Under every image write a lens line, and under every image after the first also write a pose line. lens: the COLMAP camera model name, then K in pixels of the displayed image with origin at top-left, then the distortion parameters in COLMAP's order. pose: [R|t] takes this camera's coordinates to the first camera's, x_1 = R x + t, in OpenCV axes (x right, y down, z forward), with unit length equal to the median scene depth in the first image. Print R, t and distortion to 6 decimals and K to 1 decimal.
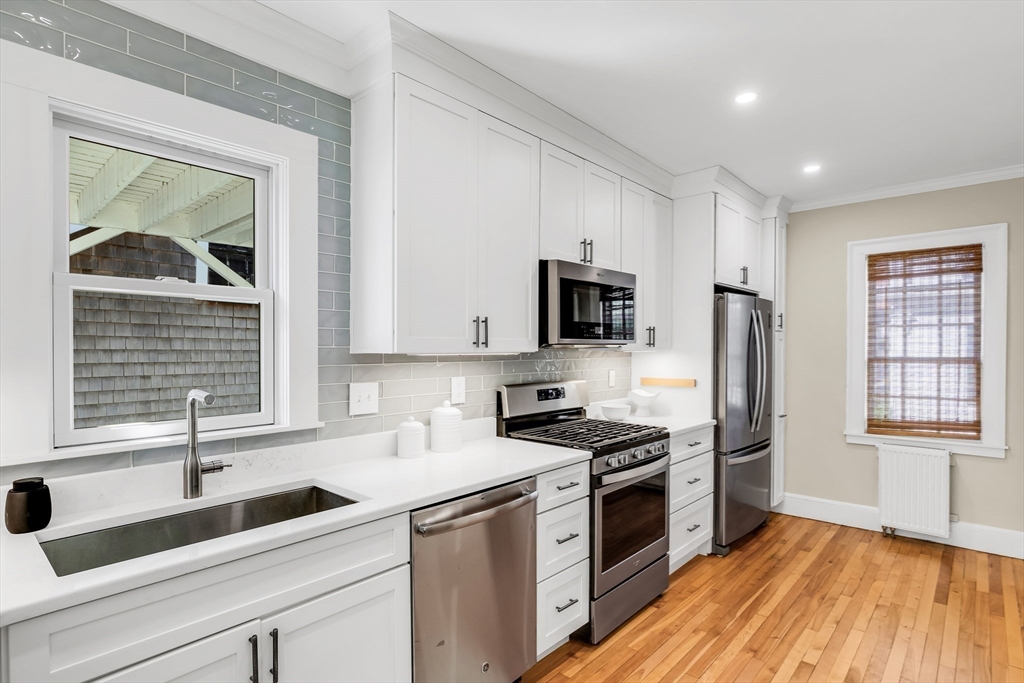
lens RADIAL K [[530.1, 0, 540.4], [0, 530.1, 355.7], [0, 0, 1]] dist [0.000659, -0.000054]
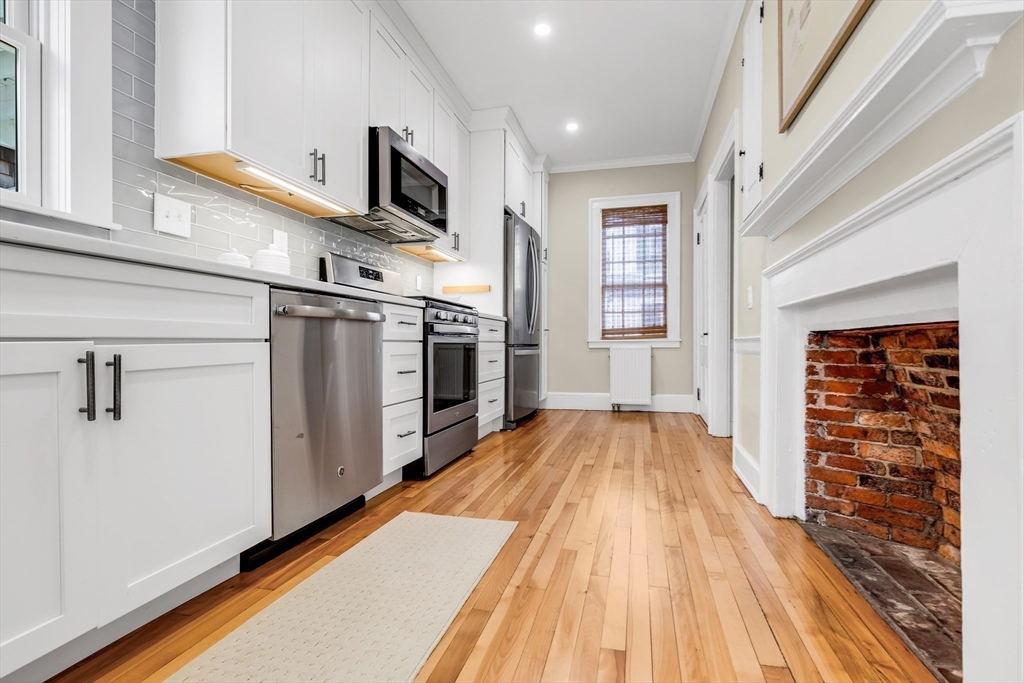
lens RADIAL K [[470.4, 0, 505.8], [0, 470.4, 431.1], [0, 0, 1]] dist [0.004870, -0.000864]
pose [[0.880144, -0.008744, 0.474626, -0.205435], [0.010761, 0.999941, -0.001535, 0.415761], [-0.474584, 0.006458, 0.880186, 0.042255]]
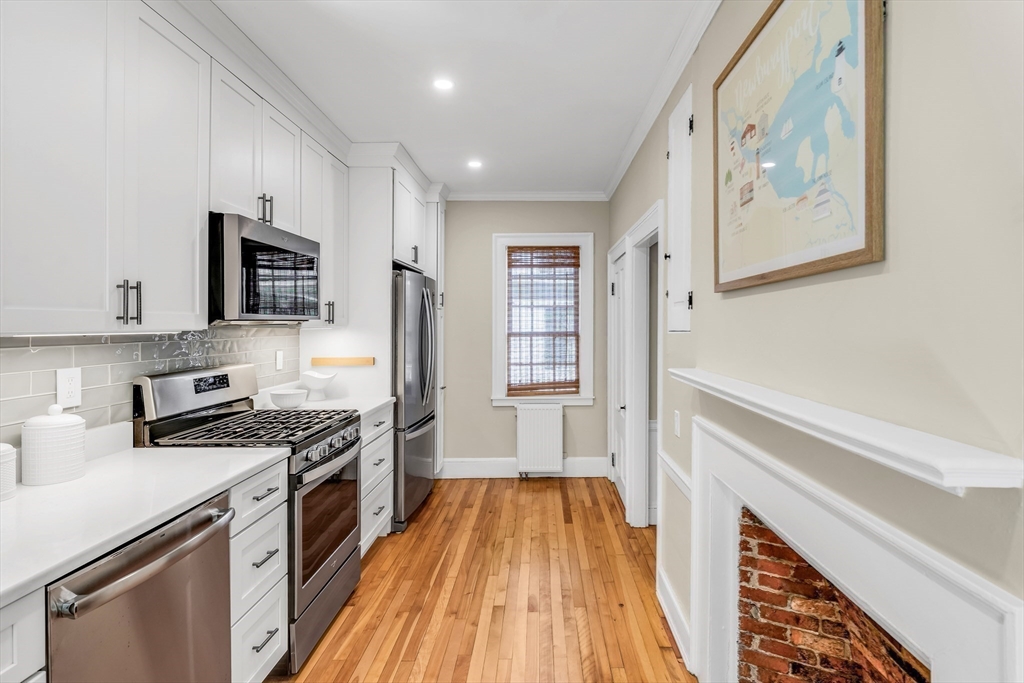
lens RADIAL K [[530.1, 0, 504.6], [0, 530.1, 331.8], [0, 0, 1]] dist [0.000659, -0.000054]
pose [[0.747956, -0.010212, 0.663669, -0.188068], [0.012217, 0.999924, 0.001617, -0.000525], [-0.663635, 0.006899, 0.748024, 0.126746]]
